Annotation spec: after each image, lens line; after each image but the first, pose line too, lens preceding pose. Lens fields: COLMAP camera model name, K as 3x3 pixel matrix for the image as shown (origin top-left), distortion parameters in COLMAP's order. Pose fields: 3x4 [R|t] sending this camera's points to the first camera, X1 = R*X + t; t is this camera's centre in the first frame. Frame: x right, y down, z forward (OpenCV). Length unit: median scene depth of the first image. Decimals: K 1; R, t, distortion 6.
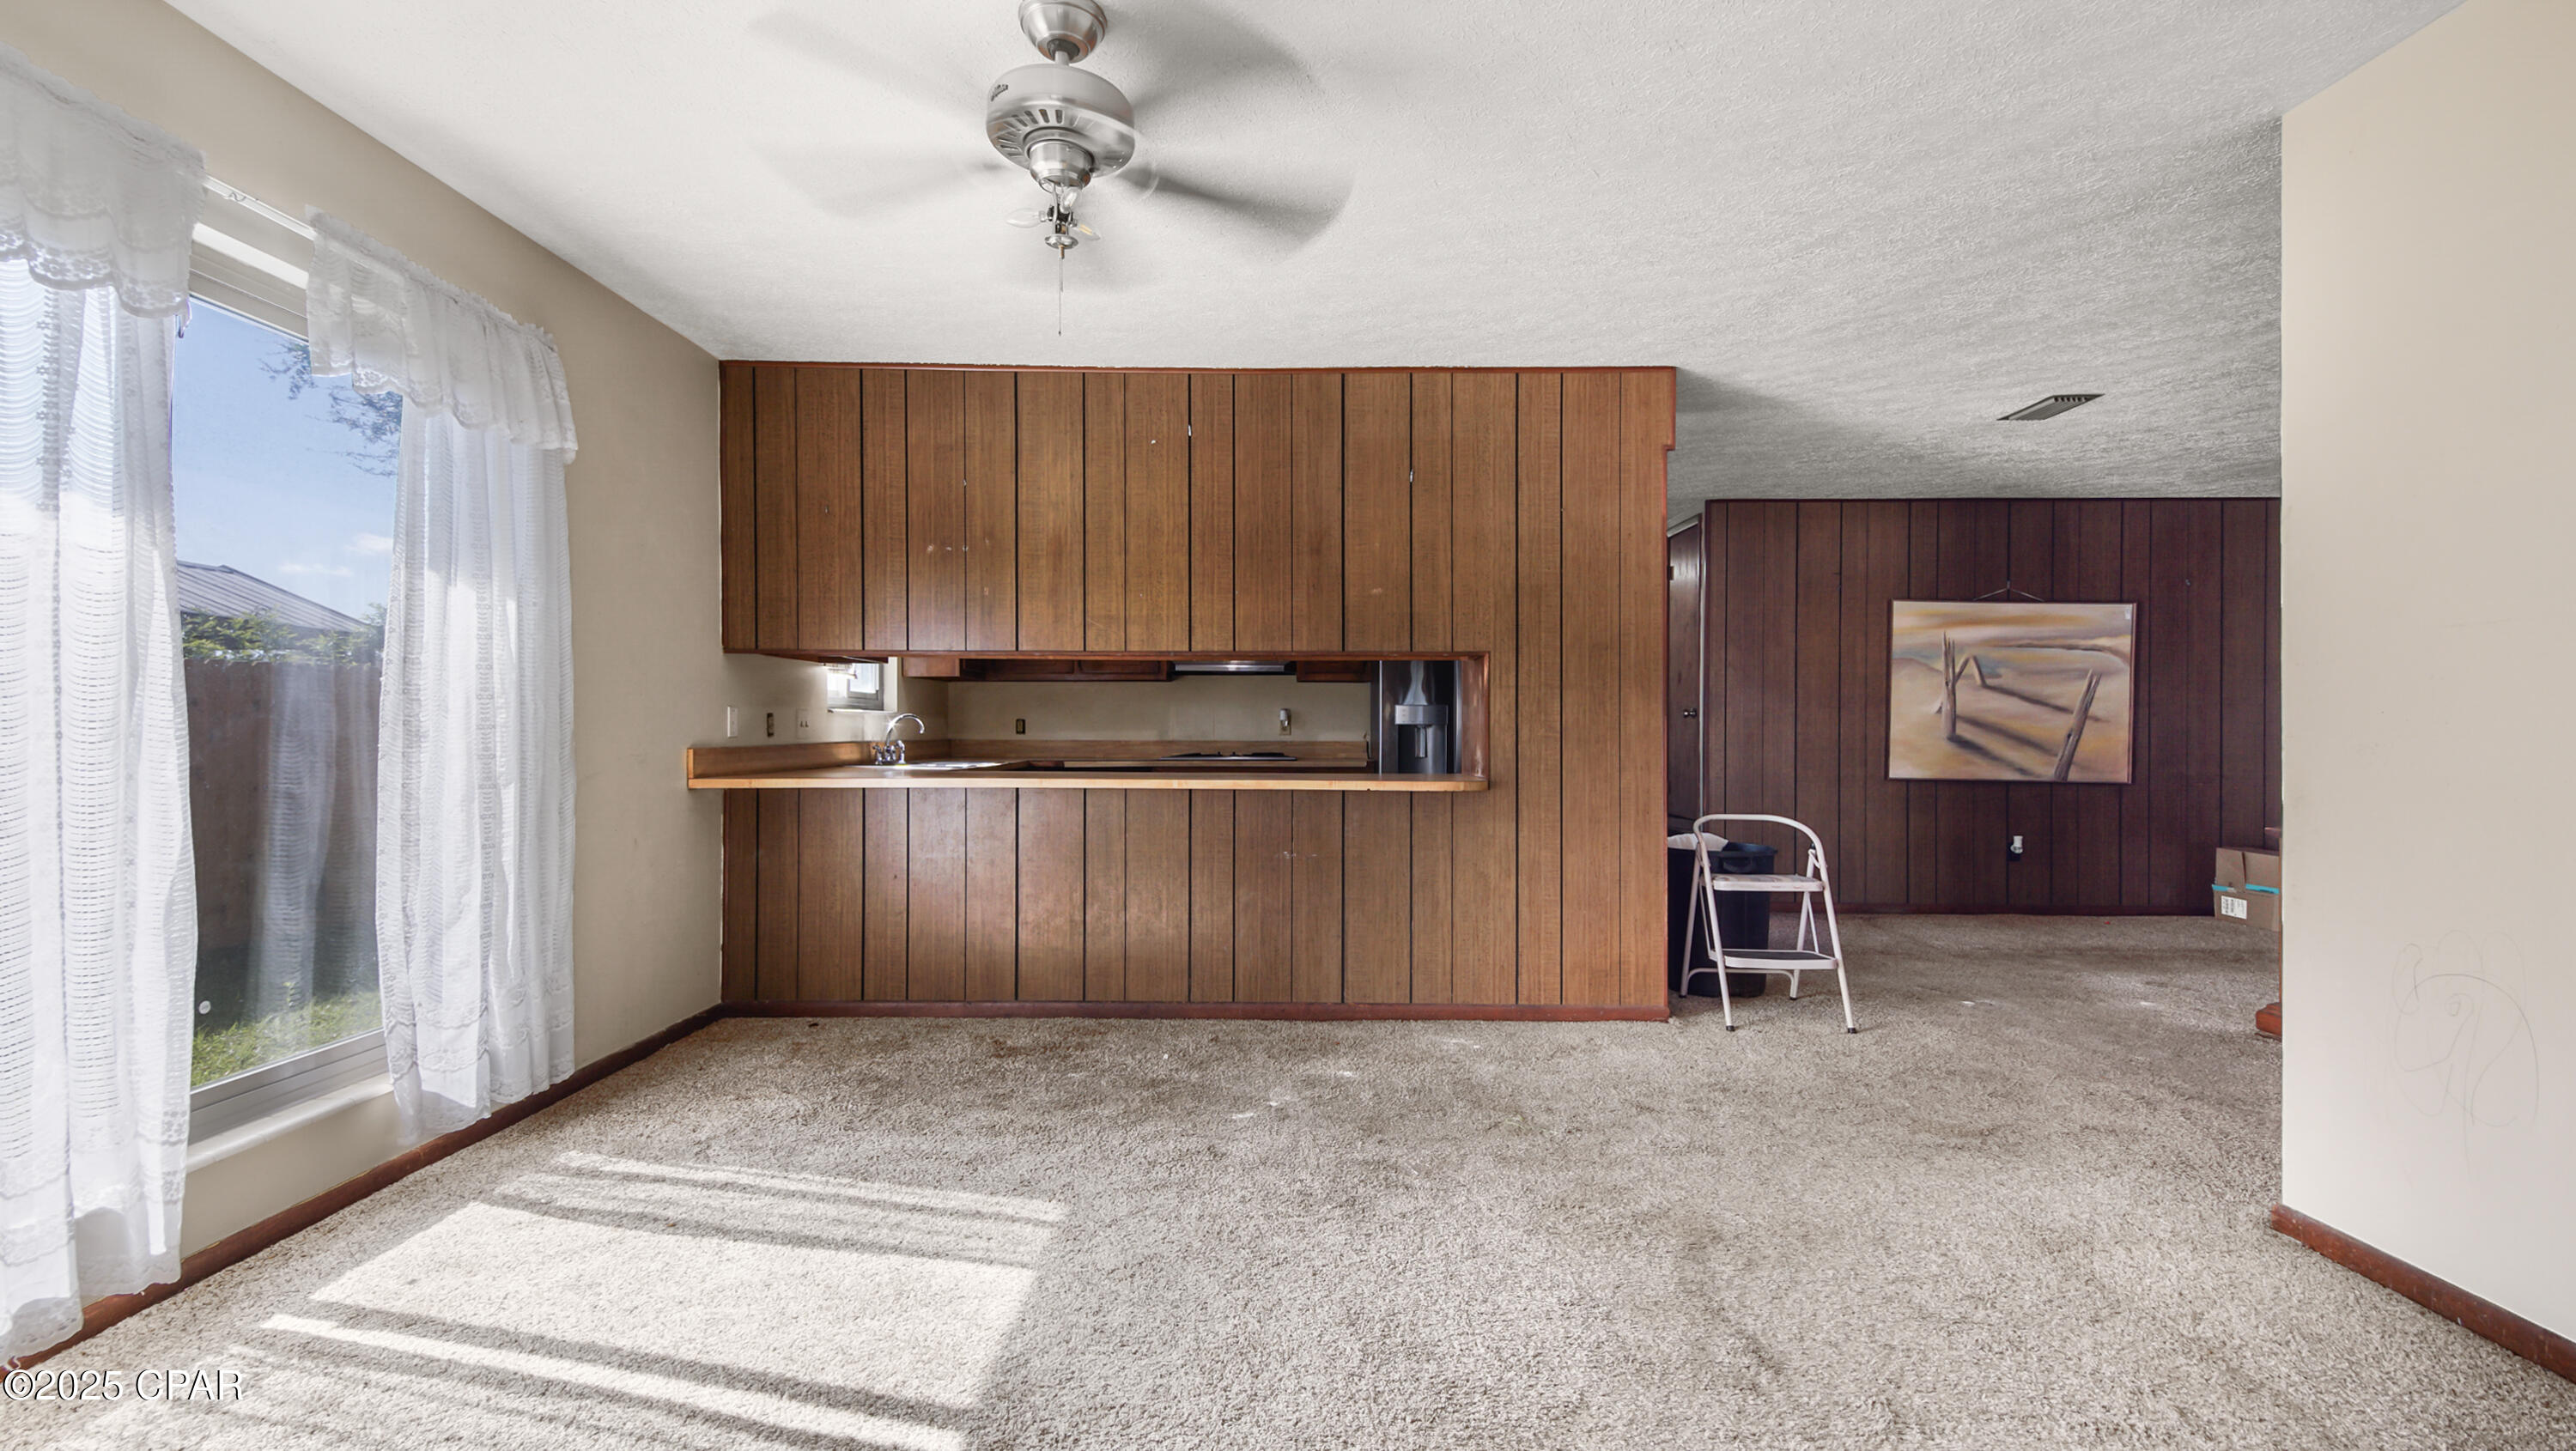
lens RADIAL K [[1171.0, 0, 1287.0], [0, 1171.0, 734.0], [0, 0, 1]] dist [0.030664, 0.000013]
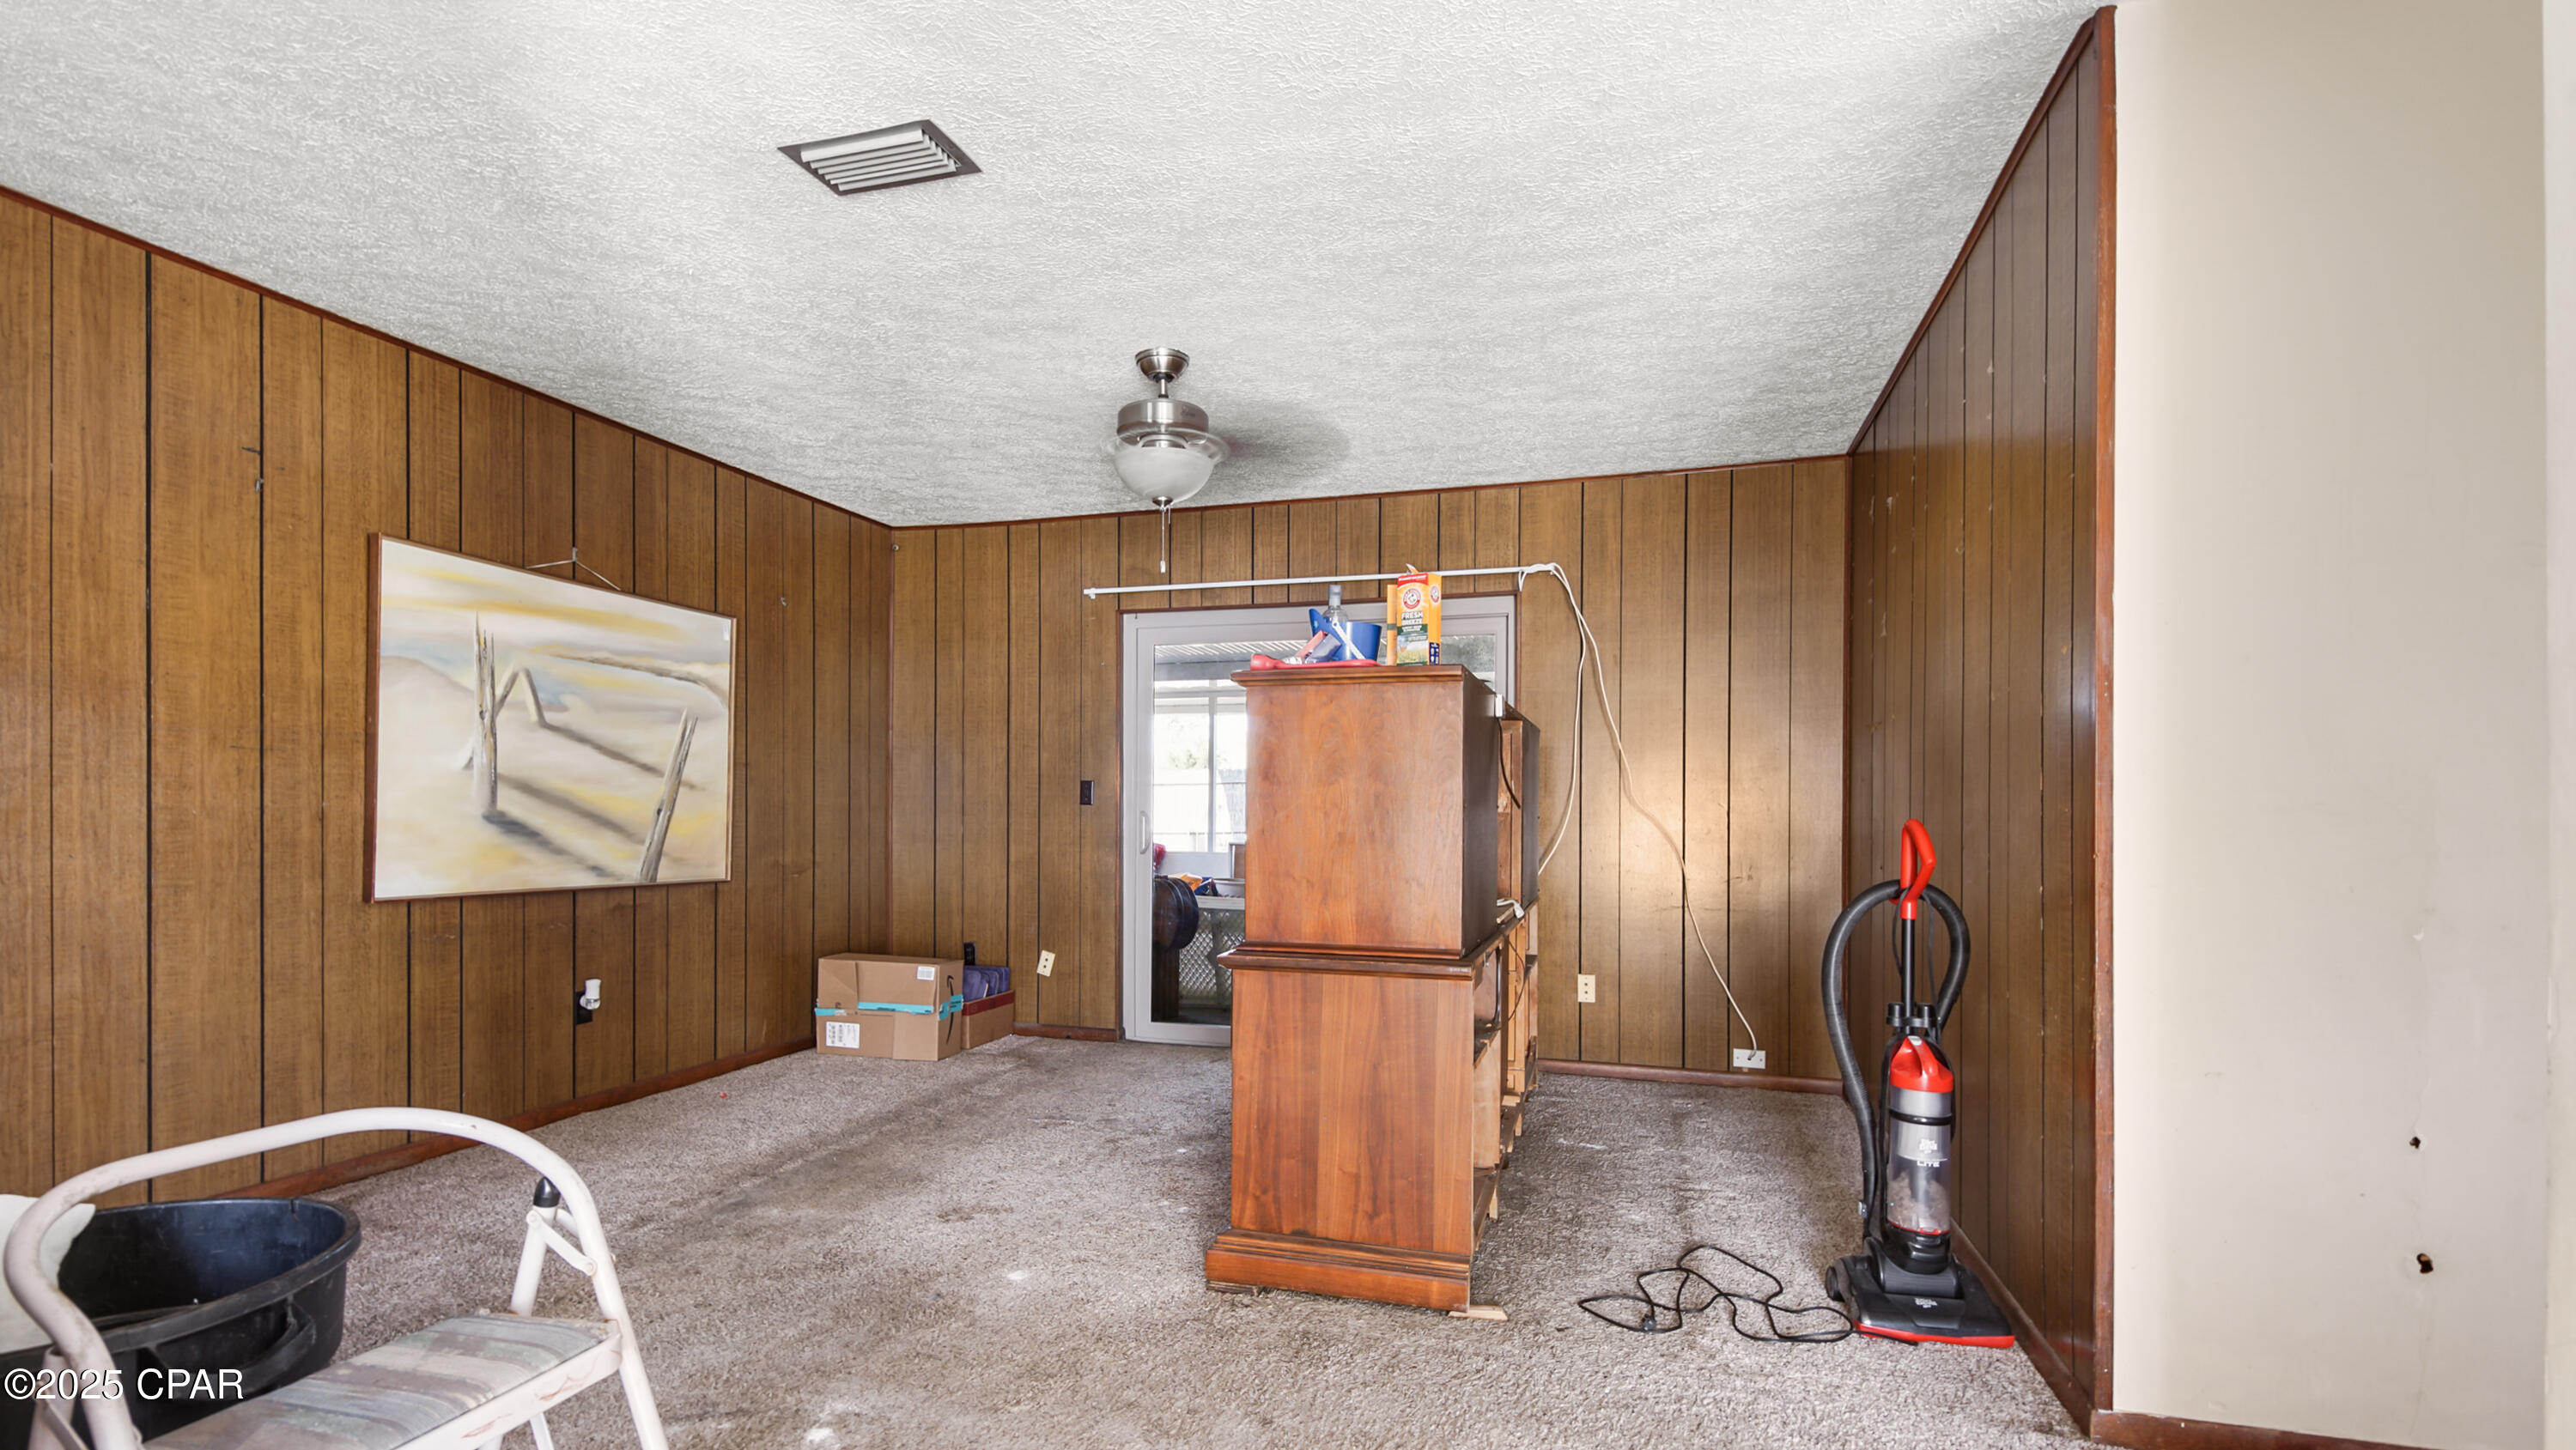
lens RADIAL K [[1173.0, 0, 1290.3], [0, 1173.0, 816.1], [0, 0, 1]] dist [-0.000723, -0.000499]
pose [[0.277402, -0.007675, 0.960723, 0.148422], [0.002967, 0.999970, 0.007131, 0.000614], [-0.960749, 0.000872, 0.277417, 0.500421]]
